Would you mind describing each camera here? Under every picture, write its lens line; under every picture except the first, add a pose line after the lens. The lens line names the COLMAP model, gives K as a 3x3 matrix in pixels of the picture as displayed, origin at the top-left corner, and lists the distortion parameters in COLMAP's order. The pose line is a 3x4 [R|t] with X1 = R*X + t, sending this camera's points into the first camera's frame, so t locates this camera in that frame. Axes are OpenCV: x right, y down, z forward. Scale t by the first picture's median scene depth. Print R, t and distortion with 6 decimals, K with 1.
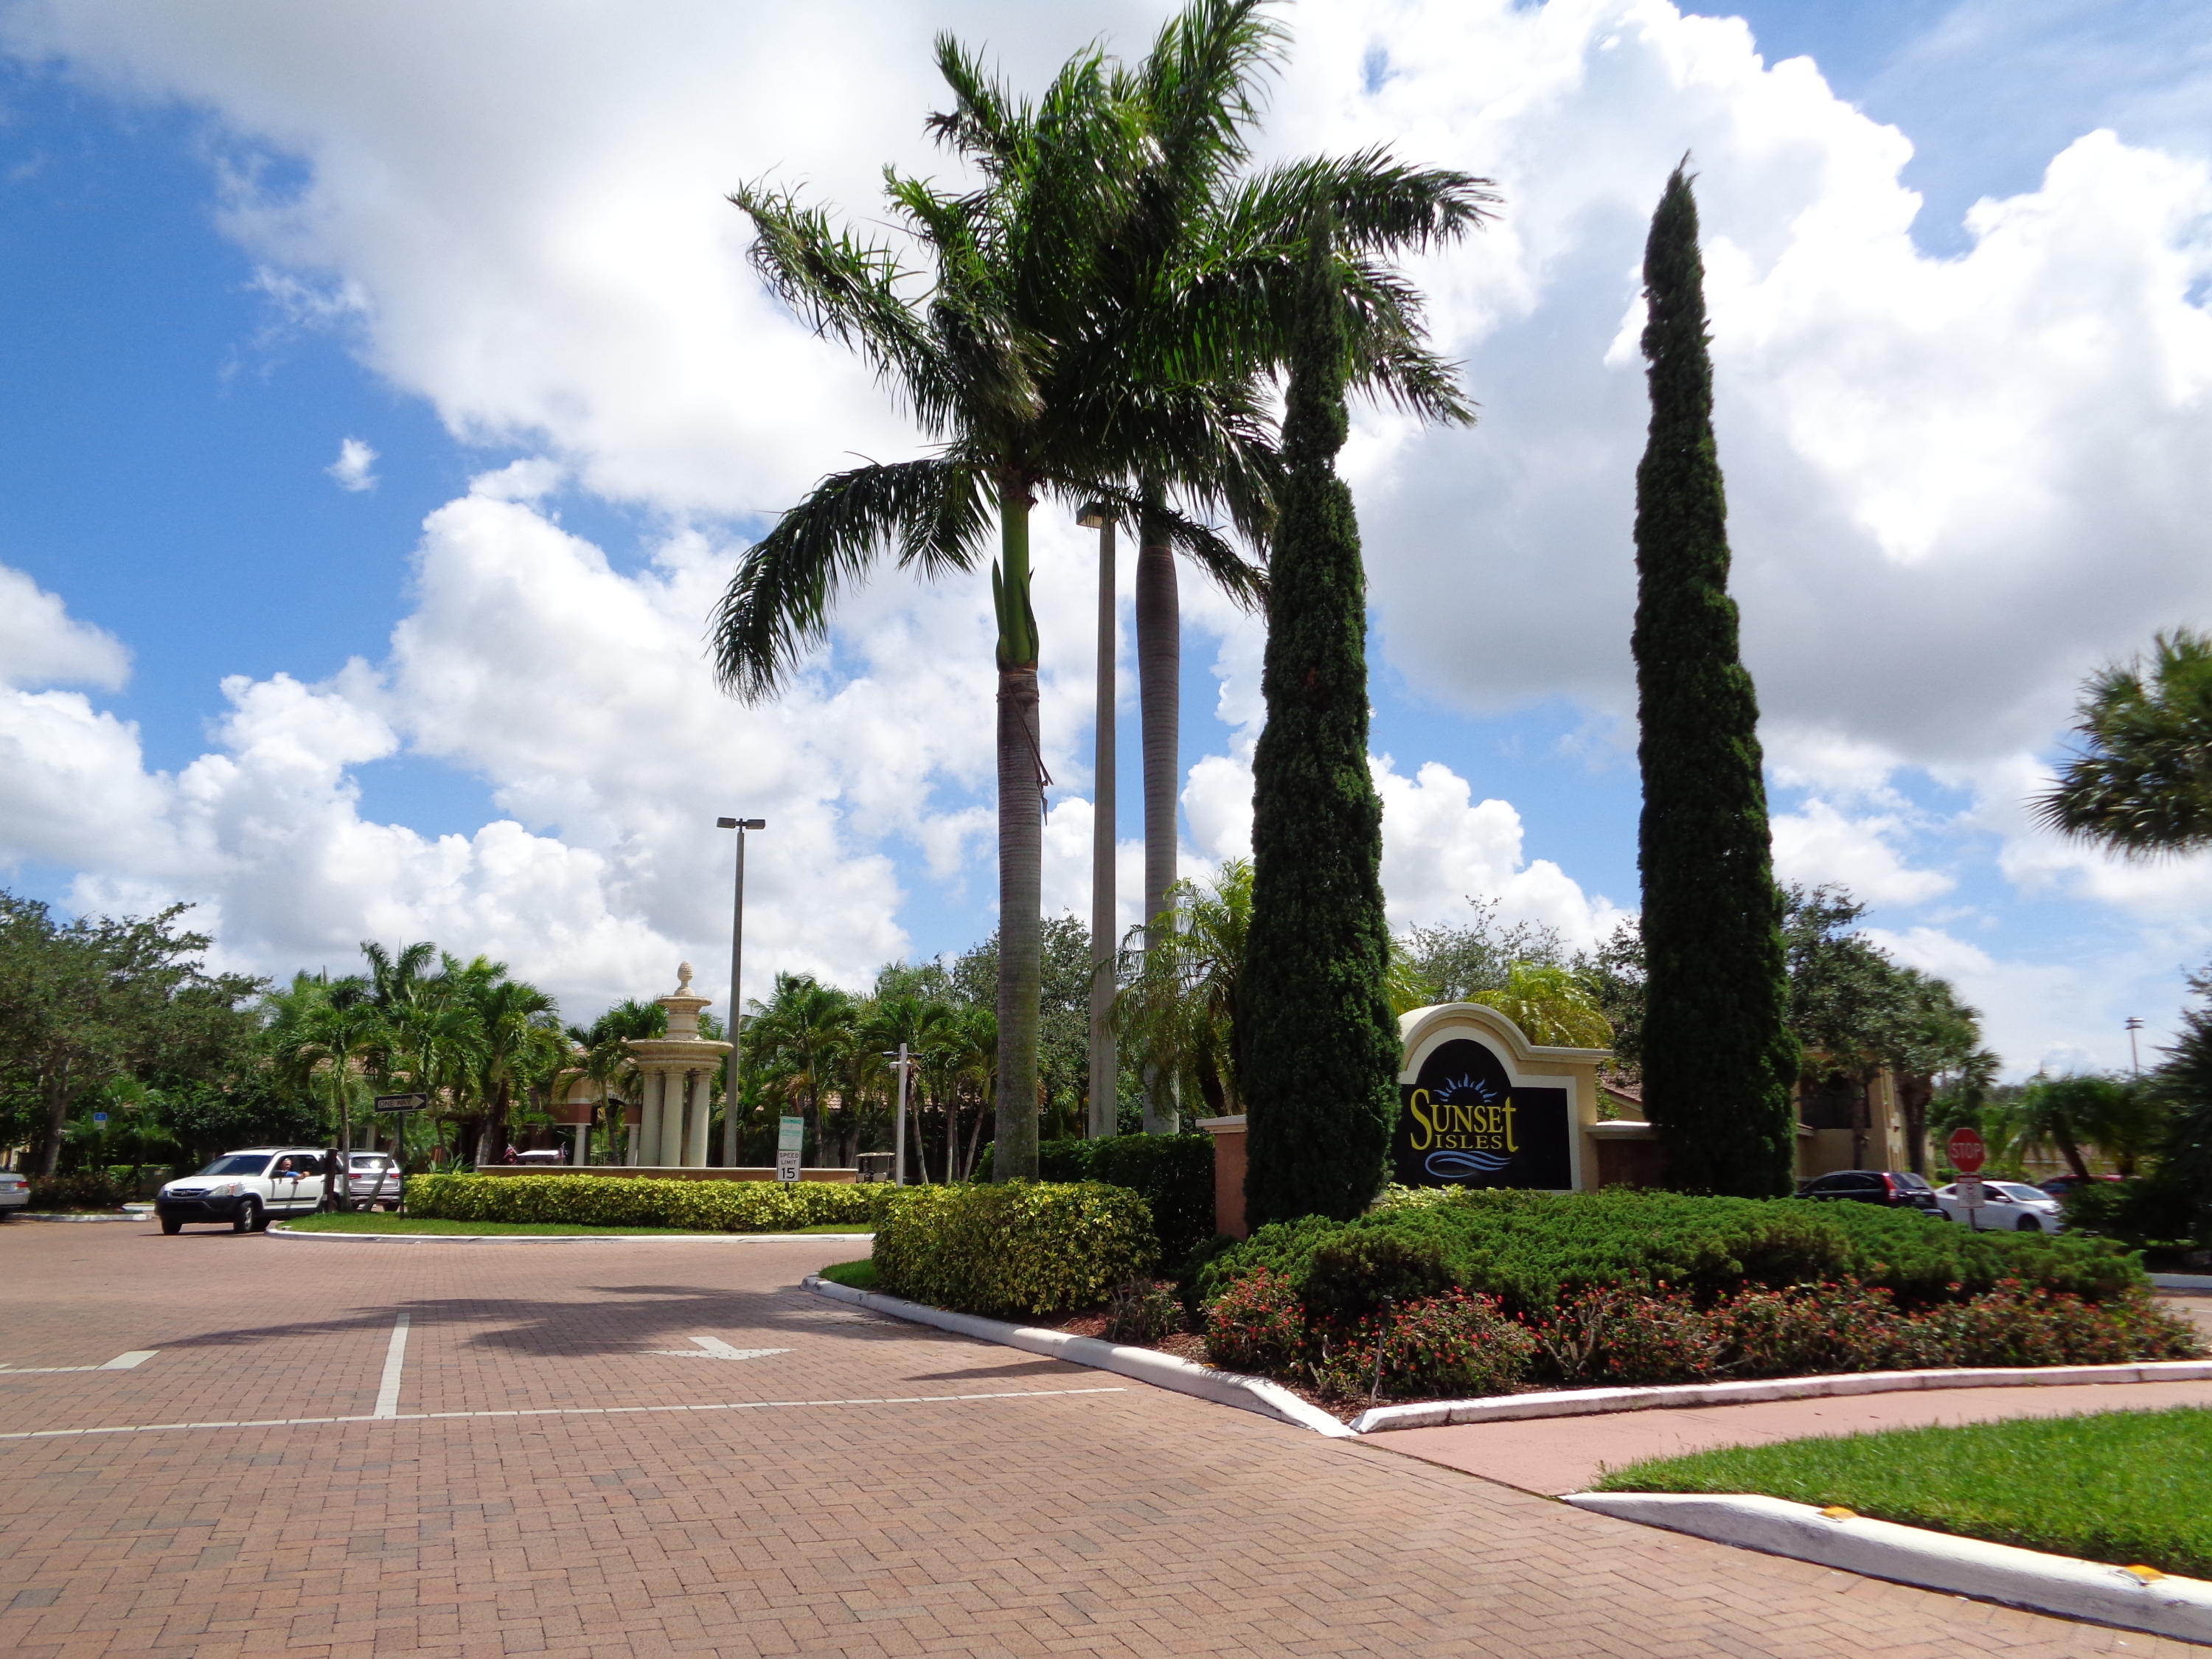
lens RADIAL K [[1658.8, 0, 1116.2], [0, 1658.8, 836.2], [0, 0, 1]] dist [0.012574, -0.006598]
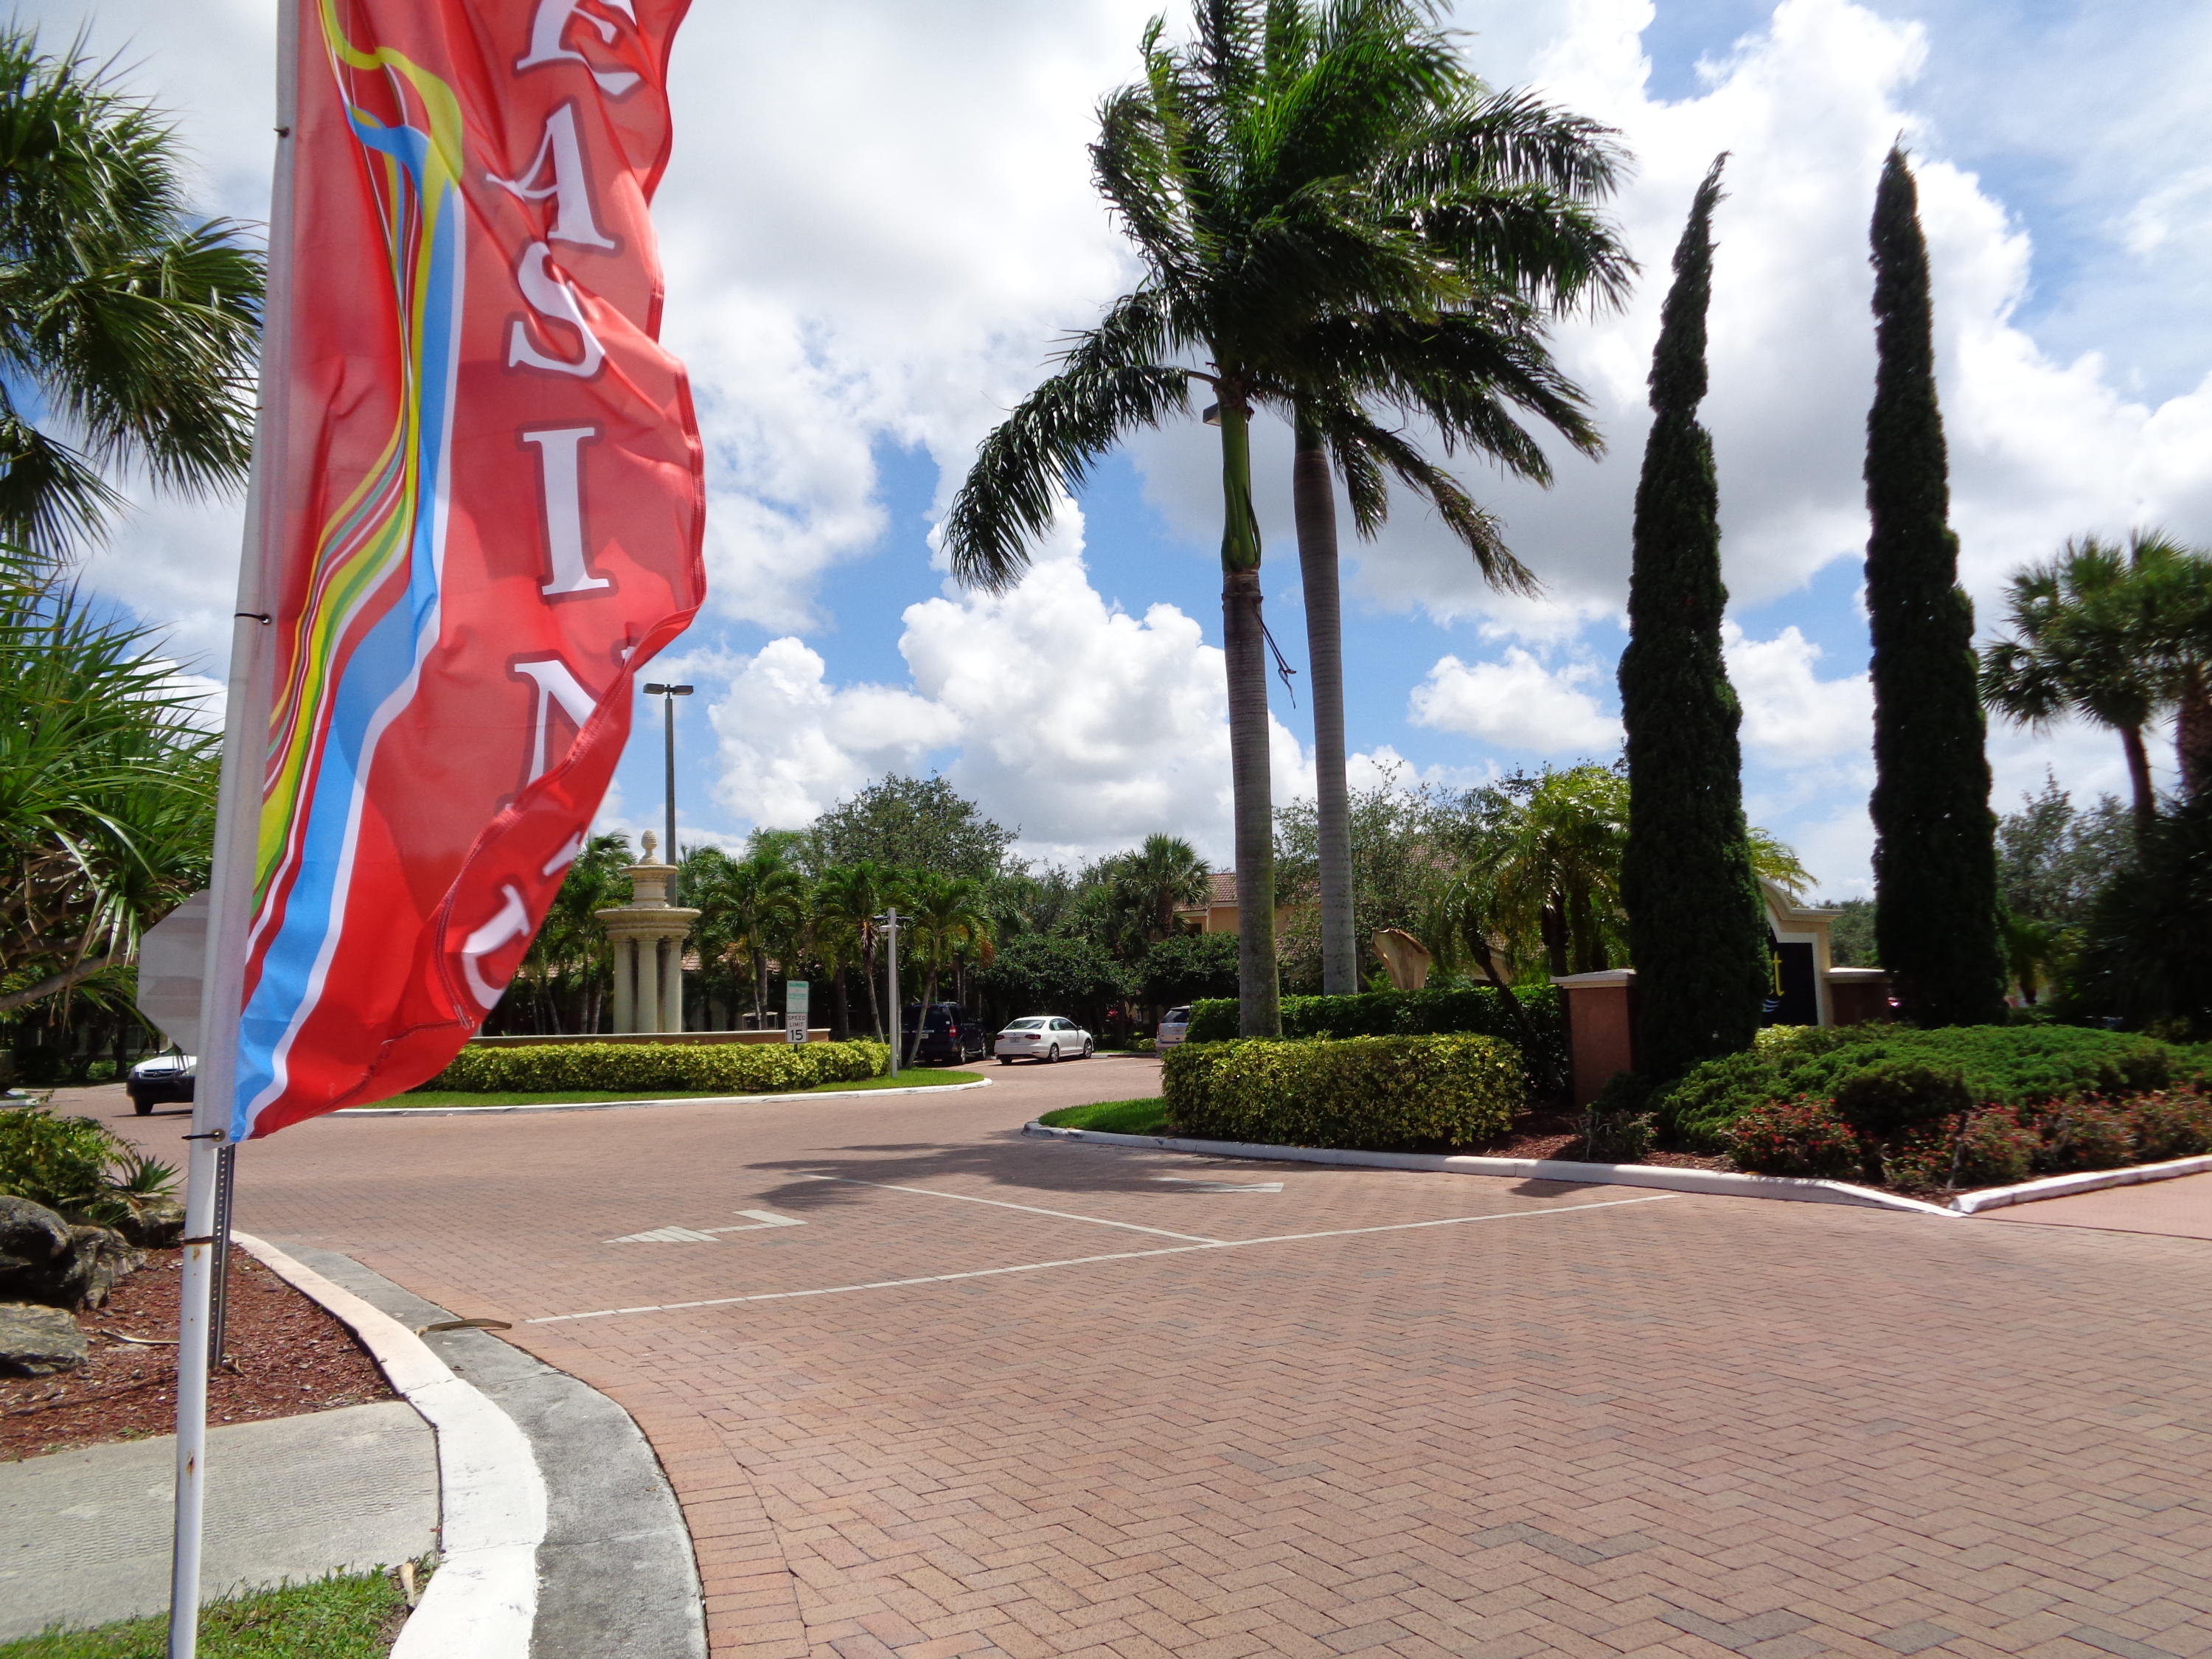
lens RADIAL K [[1658.8, 0, 1098.6], [0, 1658.8, 837.2], [0, 0, 1]] dist [0.012574, -0.006598]
pose [[0.985375, -0.013027, 0.169904, -0.195392], [-0.002288, 0.995973, 0.089630, -0.013391], [-0.170387, -0.088708, 0.981376, -0.036802]]
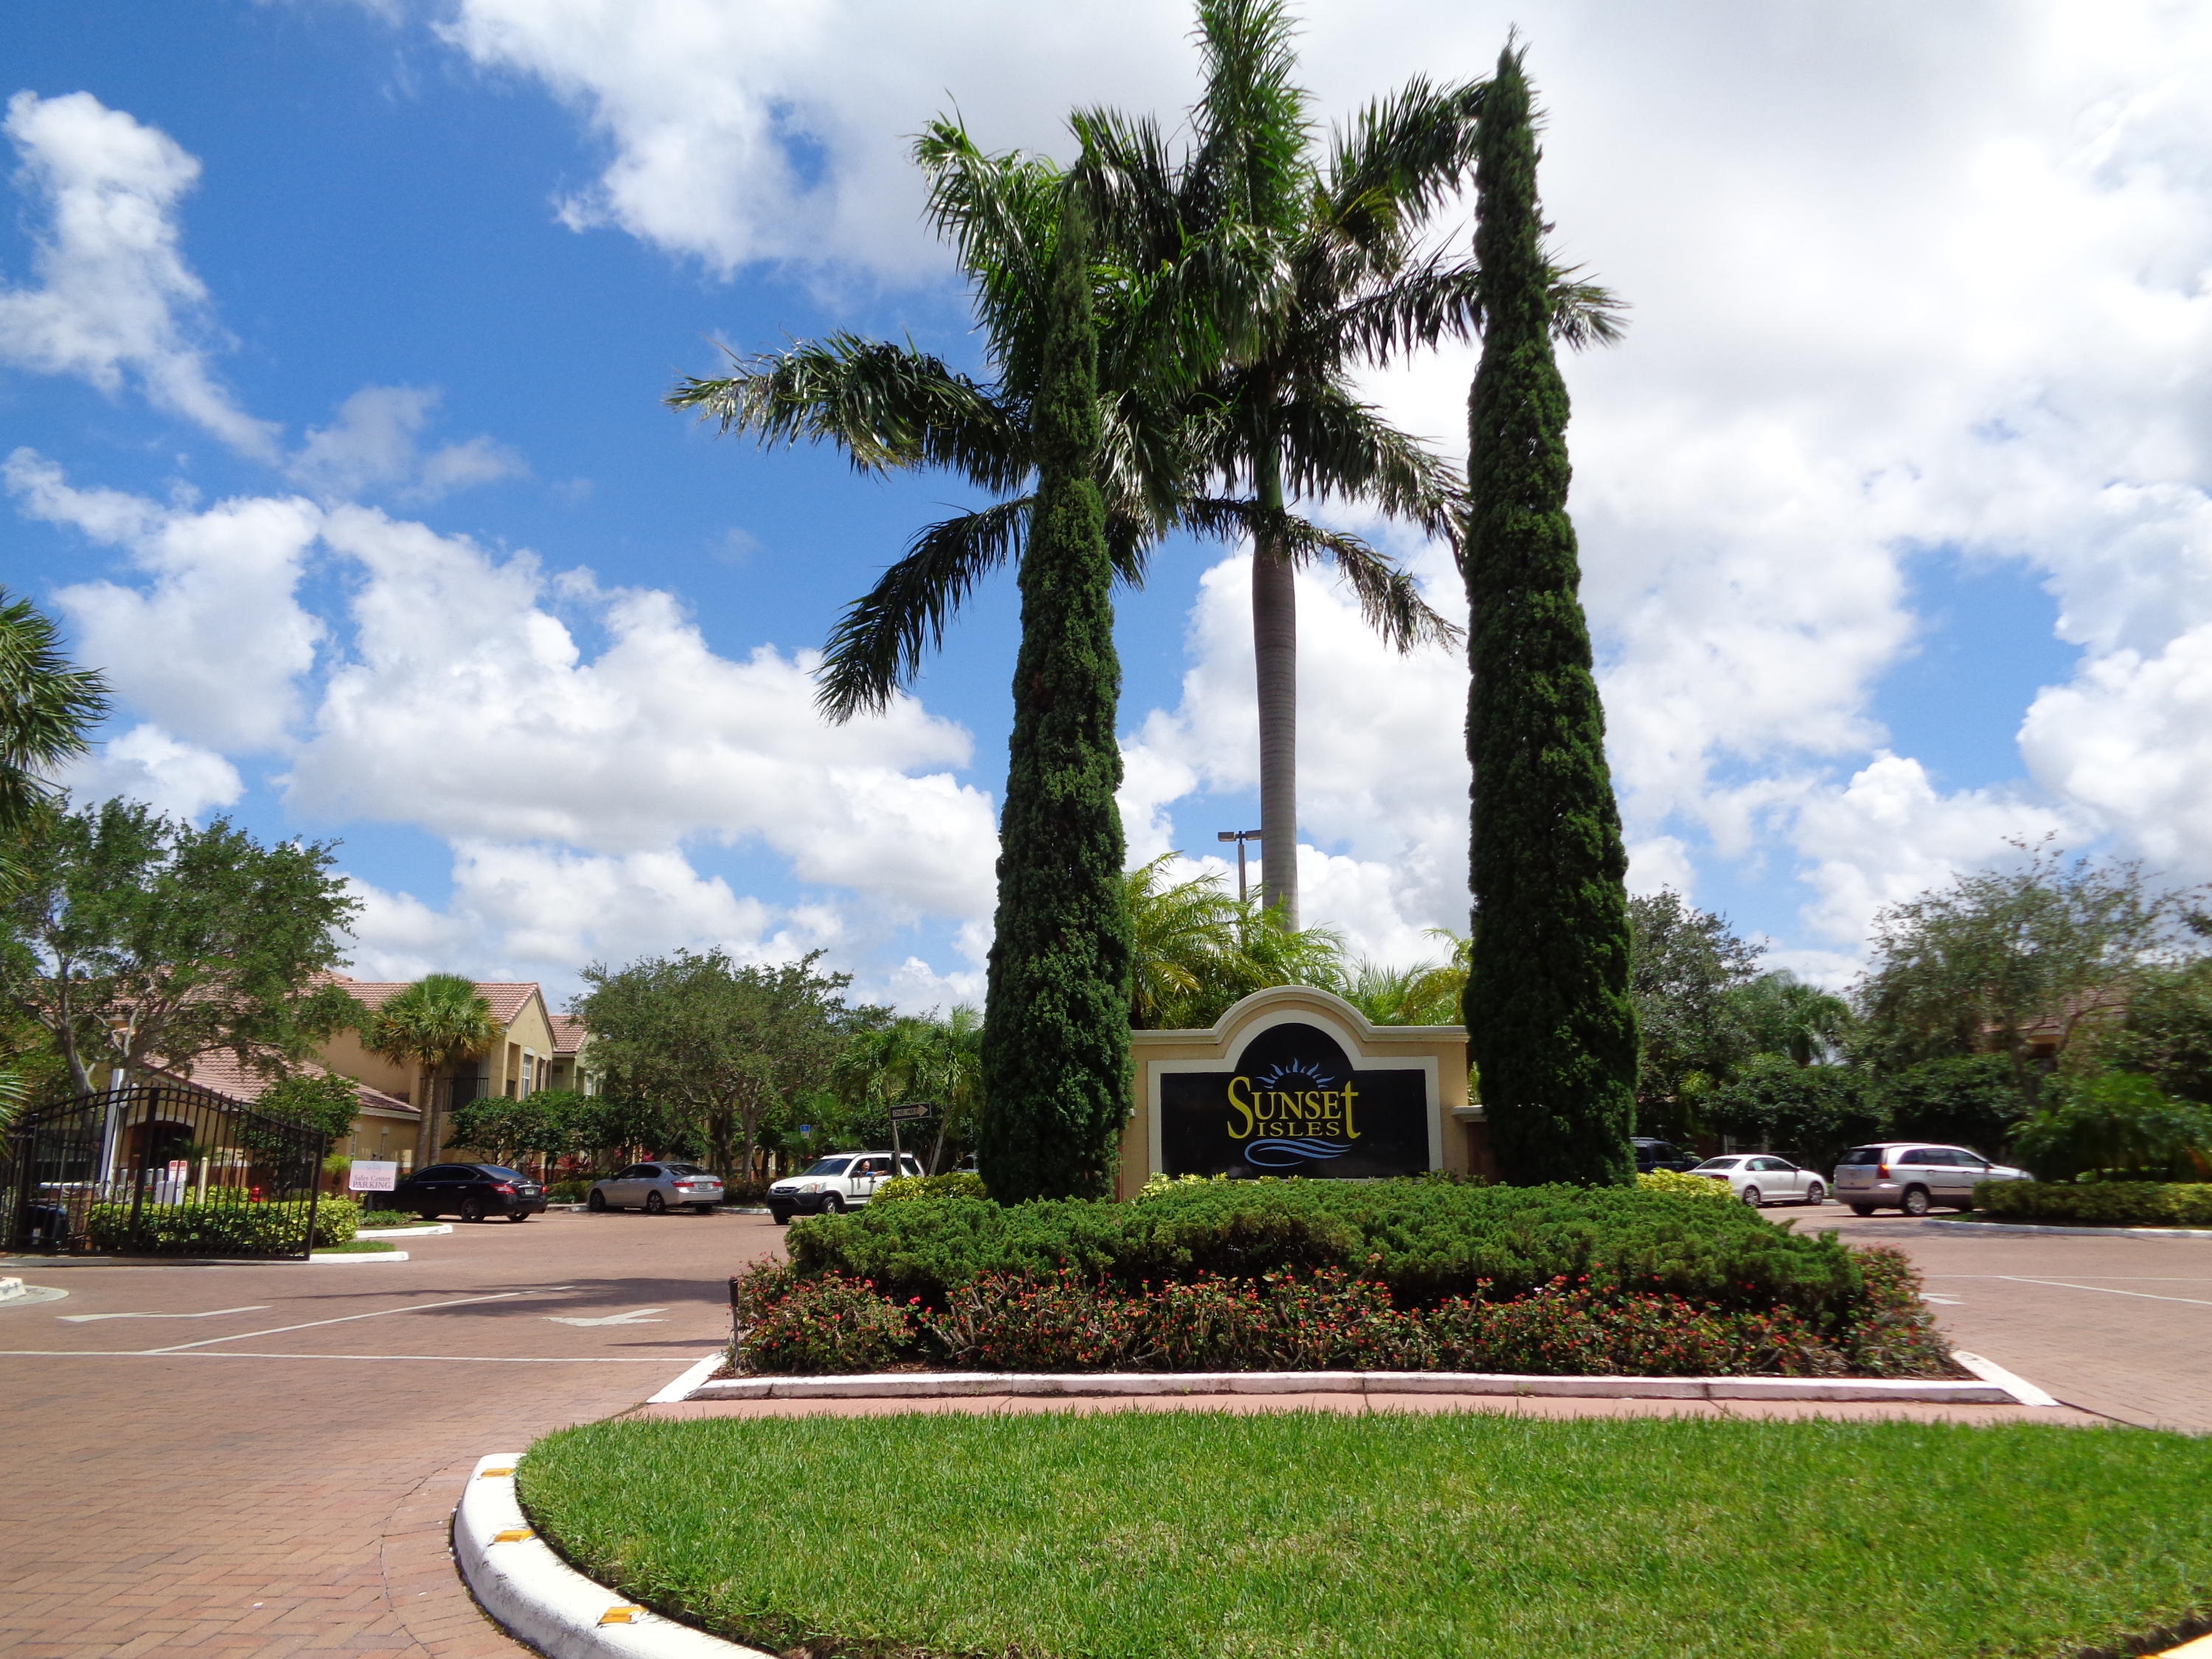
lens RADIAL K [[1658.8, 0, 1125.8], [0, 1658.8, 850.6], [0, 0, 1]] dist [0.012574, -0.006598]
pose [[0.890520, -0.097853, -0.444297, 0.244246], [0.102782, 0.994618, -0.013049, 0.010807], [0.443183, -0.034045, 0.895785, 0.041251]]
